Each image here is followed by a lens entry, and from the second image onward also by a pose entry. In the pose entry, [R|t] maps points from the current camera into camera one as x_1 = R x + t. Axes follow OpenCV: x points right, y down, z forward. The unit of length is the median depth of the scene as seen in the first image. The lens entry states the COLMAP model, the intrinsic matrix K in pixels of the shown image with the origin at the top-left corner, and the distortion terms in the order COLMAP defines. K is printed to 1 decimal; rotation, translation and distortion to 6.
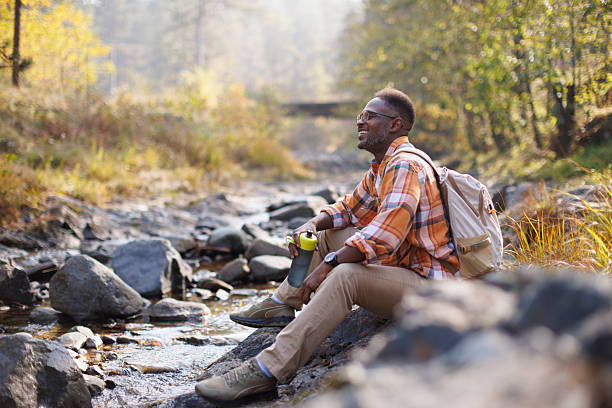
lens RADIAL K [[908.4, 0, 306.0], [0, 908.4, 204.0], [0, 0, 1]] dist [-0.152485, 0.291717]
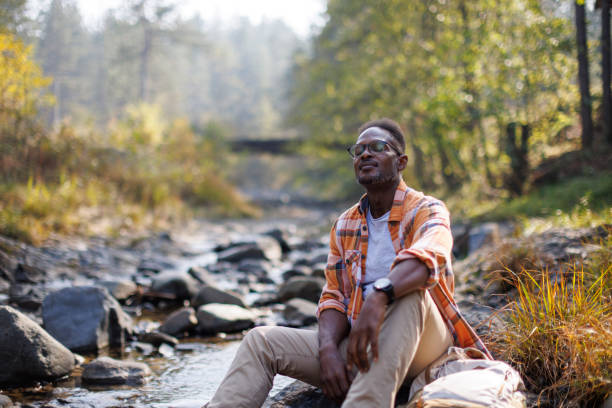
lens RADIAL K [[908.4, 0, 306.0], [0, 908.4, 204.0], [0, 0, 1]] dist [-0.152485, 0.291717]
pose [[0.998067, 0.011002, 0.061174, -0.006221], [-0.008478, 0.999108, -0.041363, -0.003900], [-0.061574, 0.040764, 0.997270, 0.057755]]
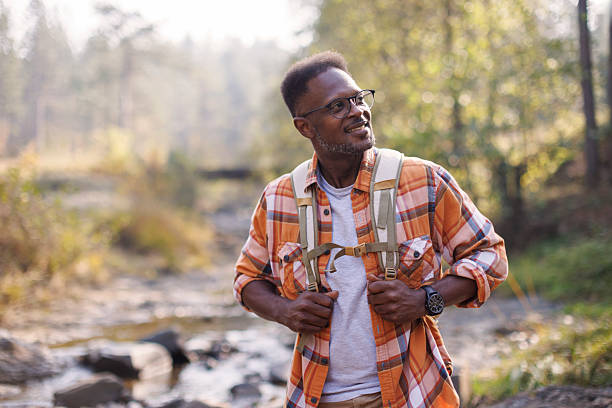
lens RADIAL K [[908.4, 0, 306.0], [0, 908.4, 204.0], [0, 0, 1]] dist [-0.152485, 0.291717]
pose [[0.998074, 0.007805, 0.061538, 0.093595], [-0.003953, 0.998039, -0.062476, -0.077923], [-0.061905, 0.062113, 0.996148, 0.351375]]
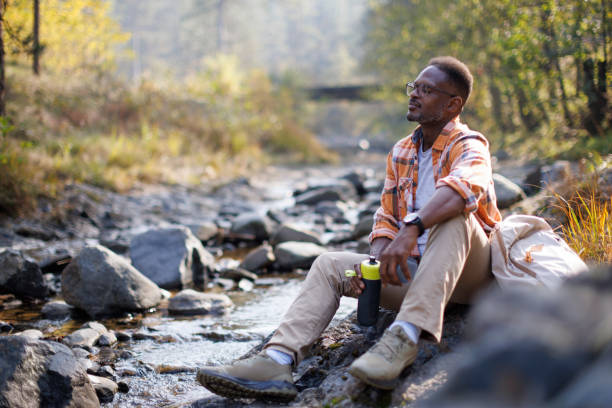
lens RADIAL K [[908.4, 0, 306.0], [0, 908.4, 204.0], [0, 0, 1]] dist [-0.152485, 0.291717]
pose [[0.999447, -0.017124, -0.028491, -0.000694], [0.017593, 0.999712, 0.016309, 0.000888], [0.028203, -0.016801, 0.999461, 0.031623]]
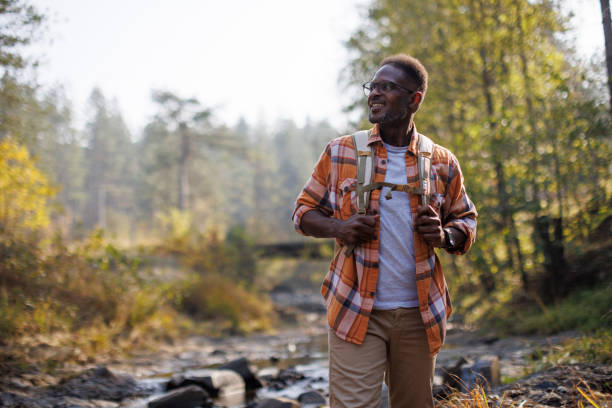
lens RADIAL K [[903.0, 0, 292.3], [0, 903.0, 203.8], [0, 0, 1]] dist [-0.161154, 0.074784]
pose [[0.999695, -0.020415, -0.013875, 0.089094], [0.018064, 0.988149, -0.152431, -0.033733], [0.016823, 0.152134, 0.988217, 0.248521]]
